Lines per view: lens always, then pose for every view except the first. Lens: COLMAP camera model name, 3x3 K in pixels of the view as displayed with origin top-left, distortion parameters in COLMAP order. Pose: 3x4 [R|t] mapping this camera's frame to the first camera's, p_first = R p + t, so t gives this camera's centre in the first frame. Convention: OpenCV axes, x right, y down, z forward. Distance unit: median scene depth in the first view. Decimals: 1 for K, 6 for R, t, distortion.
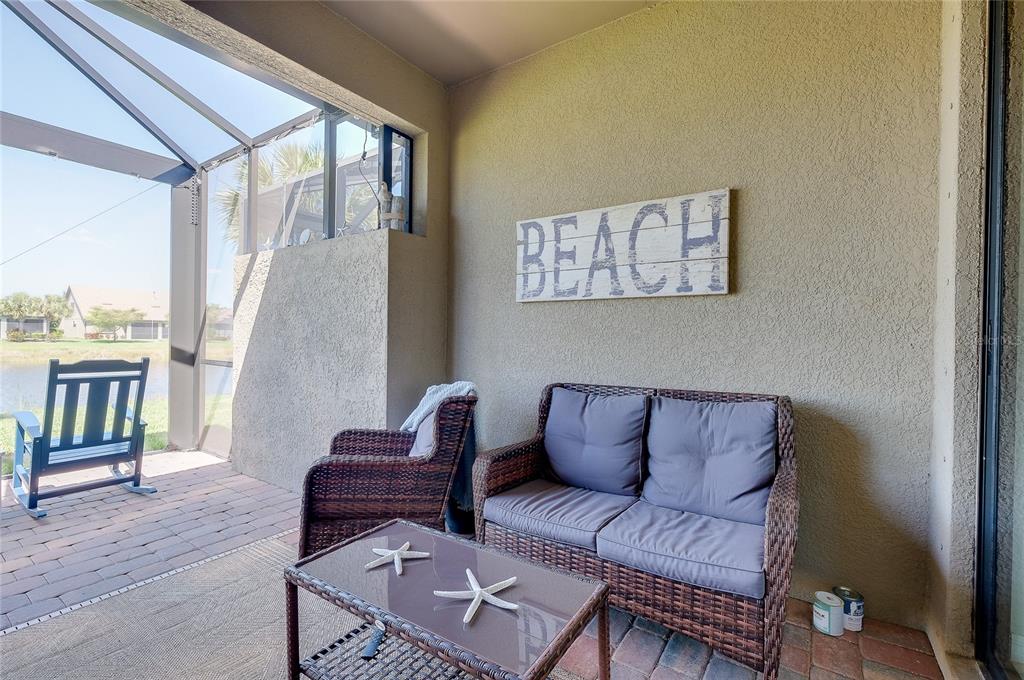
lens RADIAL K [[446.6, 0, 512.0], [0, 446.6, 340.0], [0, 0, 1]] dist [-0.007653, 0.000075]
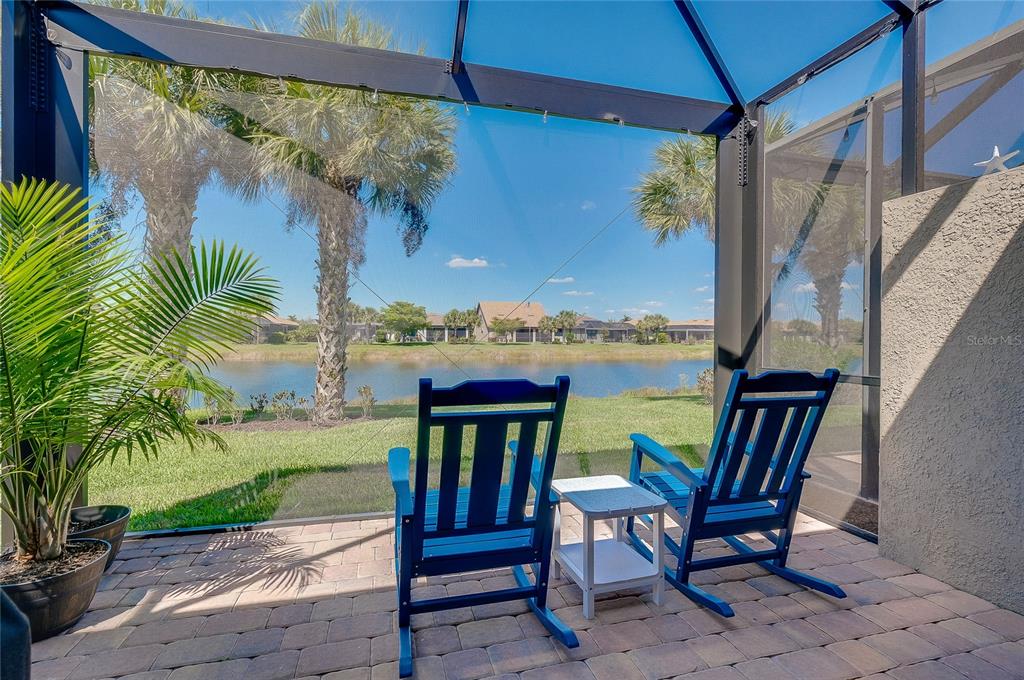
lens RADIAL K [[464.4, 0, 527.6], [0, 464.4, 336.2], [0, 0, 1]] dist [-0.001385, 0.000676]
pose [[0.780116, -0.011223, -0.625534, -0.785877], [0.002783, 0.999891, -0.014469, 0.002970], [0.625629, 0.009547, 0.780063, 0.267036]]
